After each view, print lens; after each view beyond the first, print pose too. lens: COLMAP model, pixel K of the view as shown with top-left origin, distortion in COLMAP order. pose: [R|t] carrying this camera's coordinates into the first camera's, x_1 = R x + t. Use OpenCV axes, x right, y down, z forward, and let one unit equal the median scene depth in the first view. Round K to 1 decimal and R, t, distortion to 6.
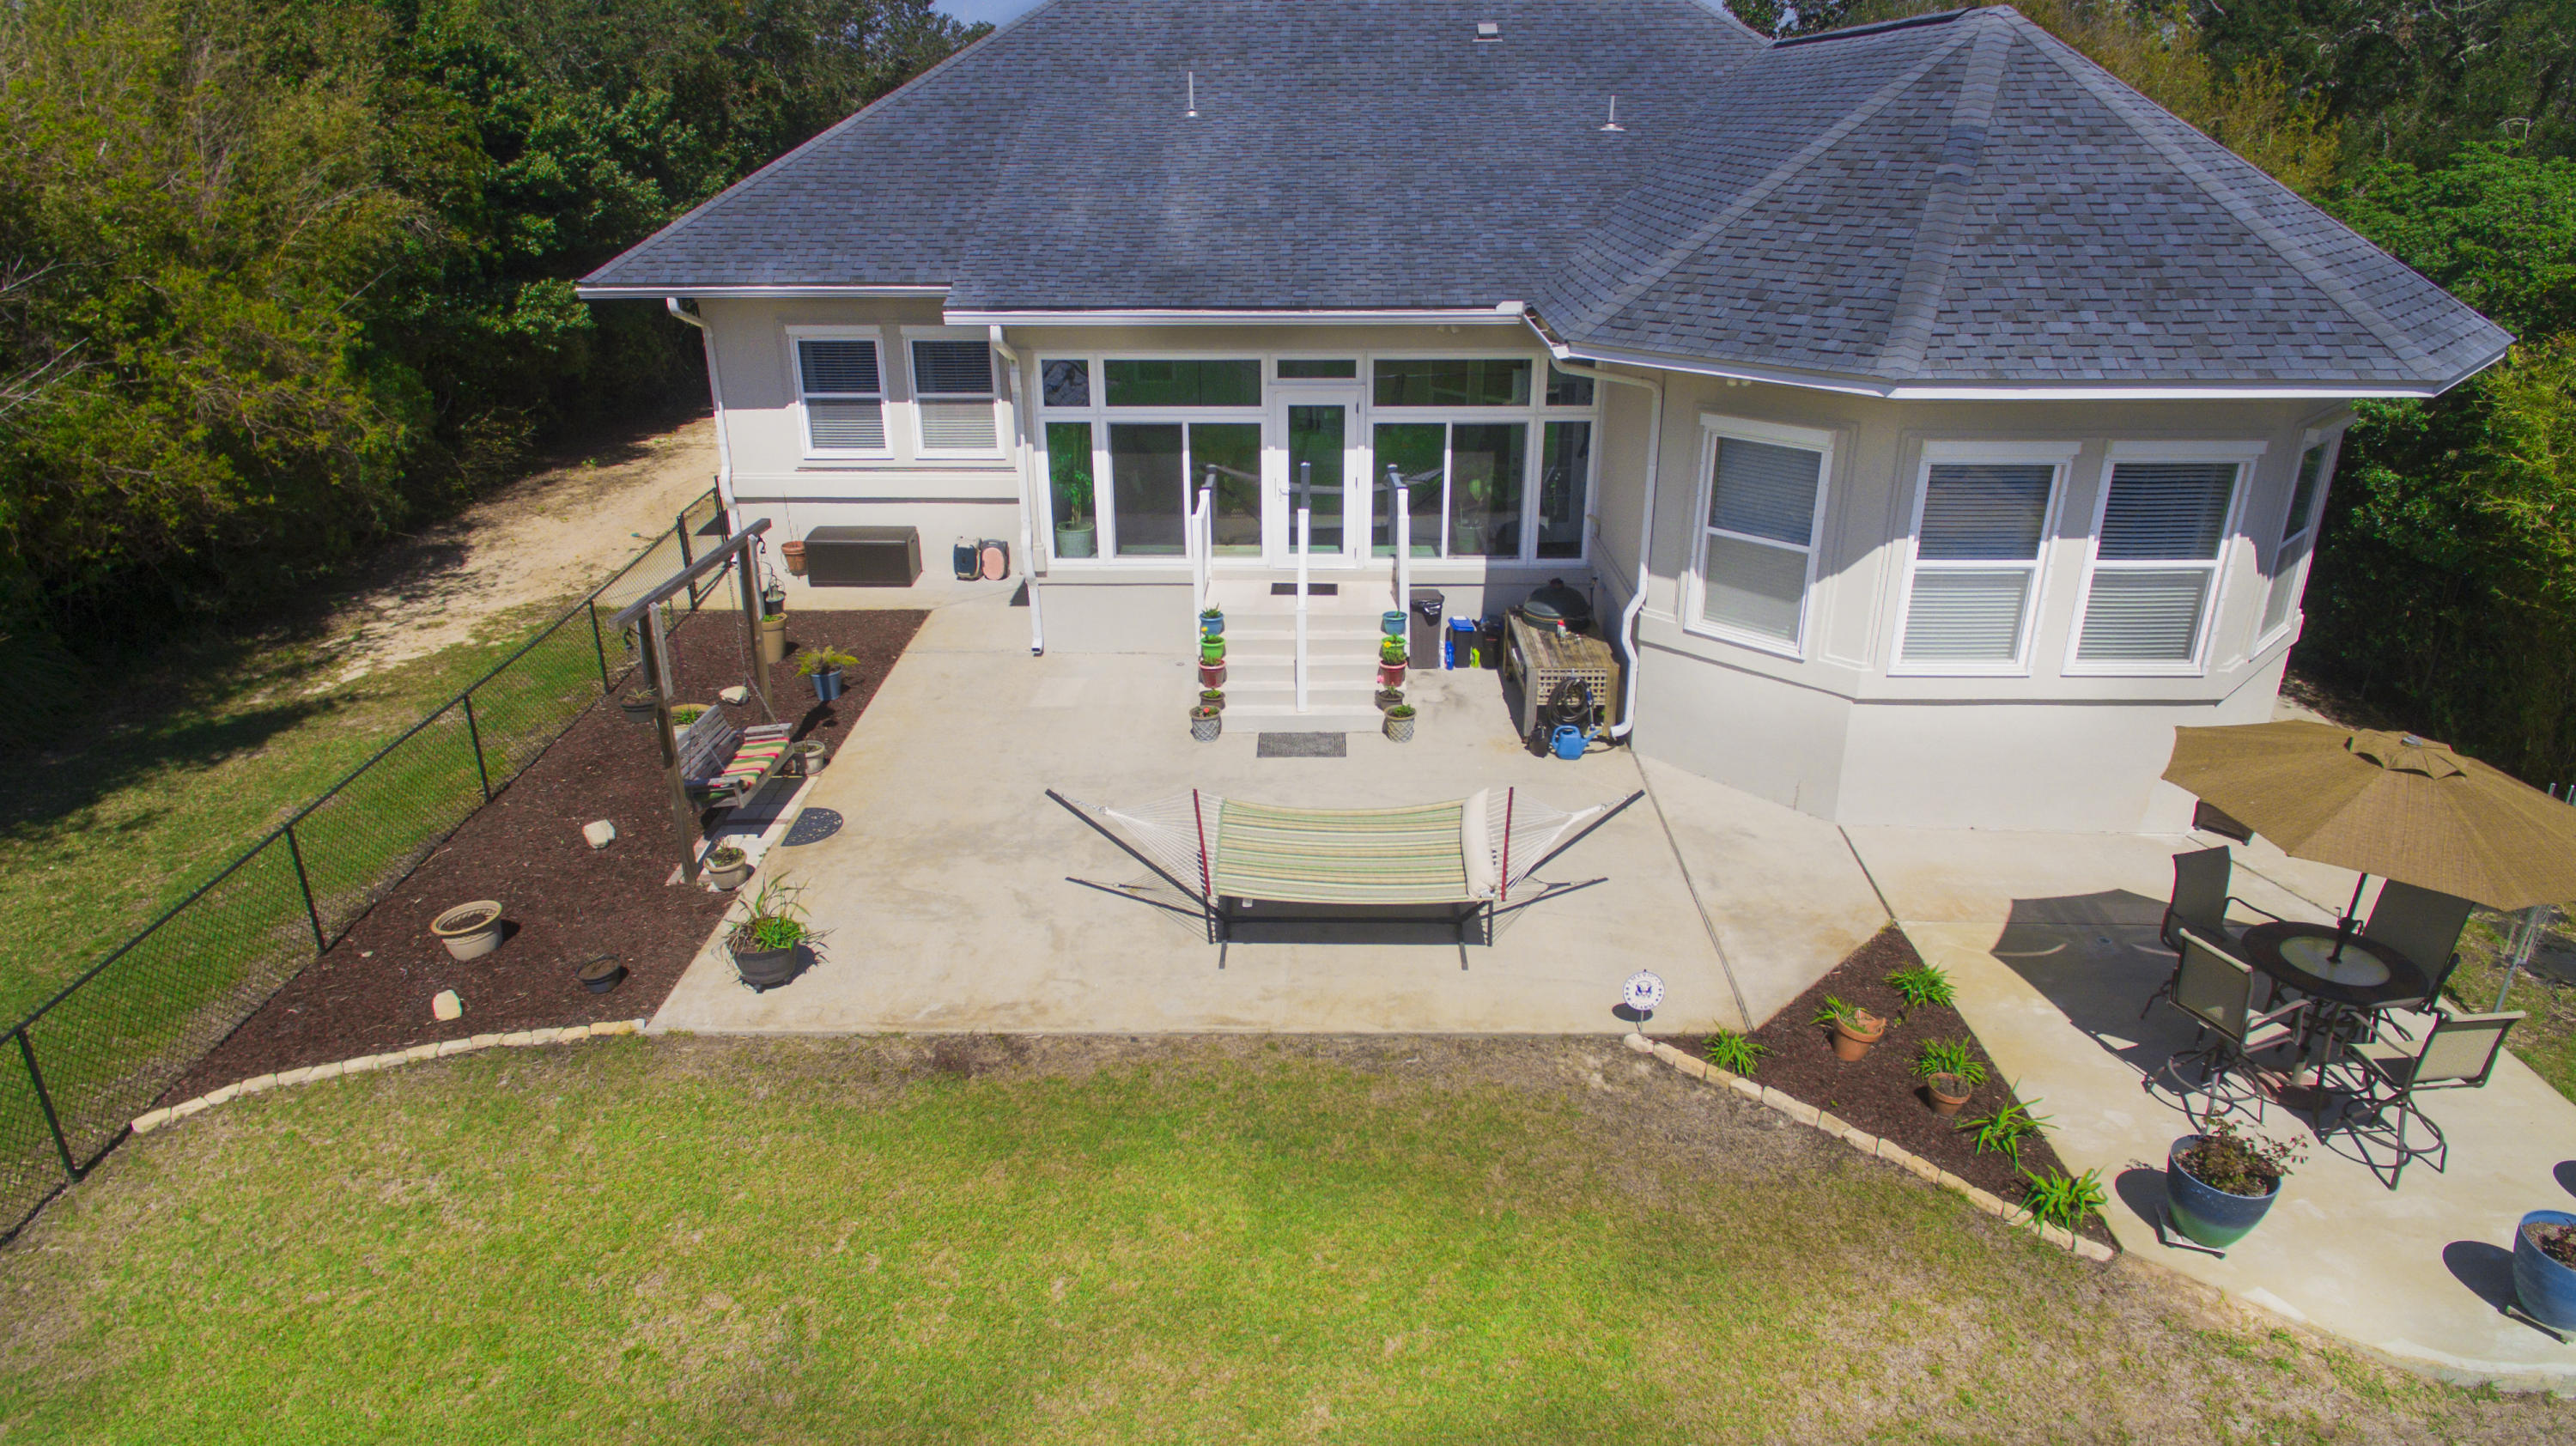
lens RADIAL K [[1495.3, 0, 1288.0], [0, 1495.3, 723.0], [0, 0, 1]] dist [0.010322, -0.018448]
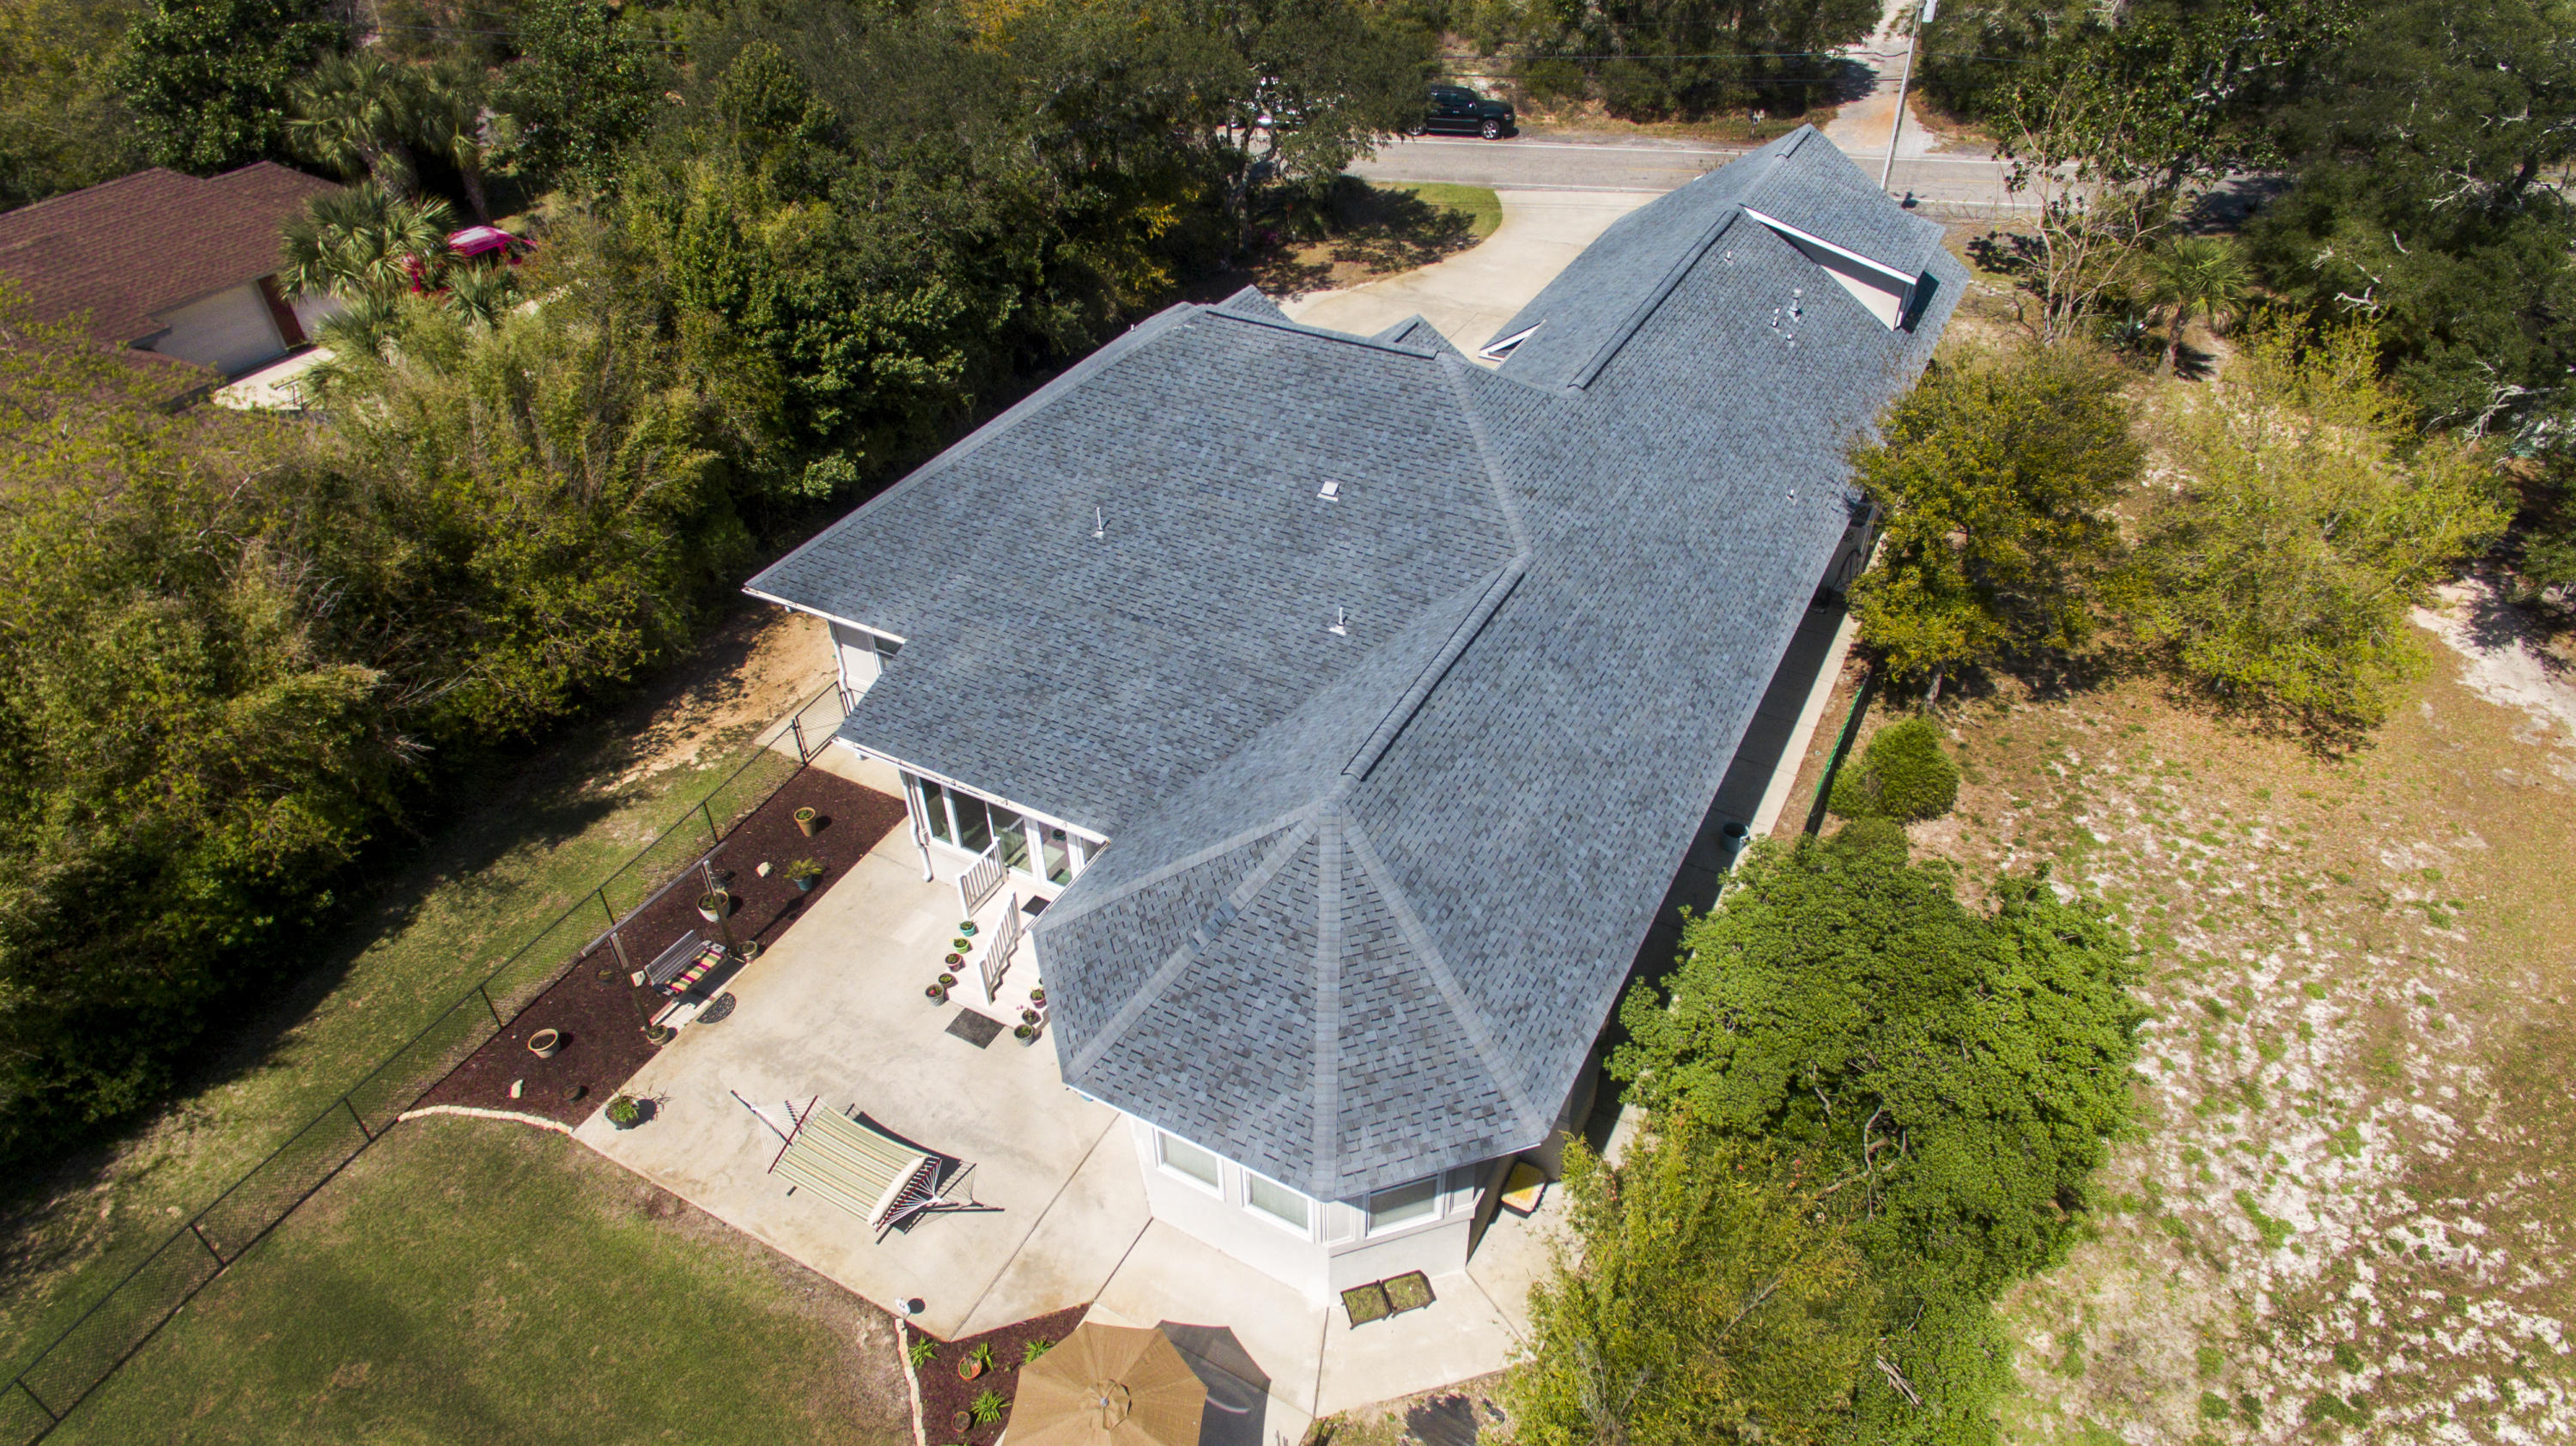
lens RADIAL K [[1495.3, 0, 1288.0], [0, 1495.3, 723.0], [0, 0, 1]] dist [0.010322, -0.018448]
pose [[0.882173, 0.274396, -0.382725, 1.186621], [-0.155033, 0.936623, 0.314168, -1.213989], [0.444675, -0.217815, 0.868804, -0.359608]]
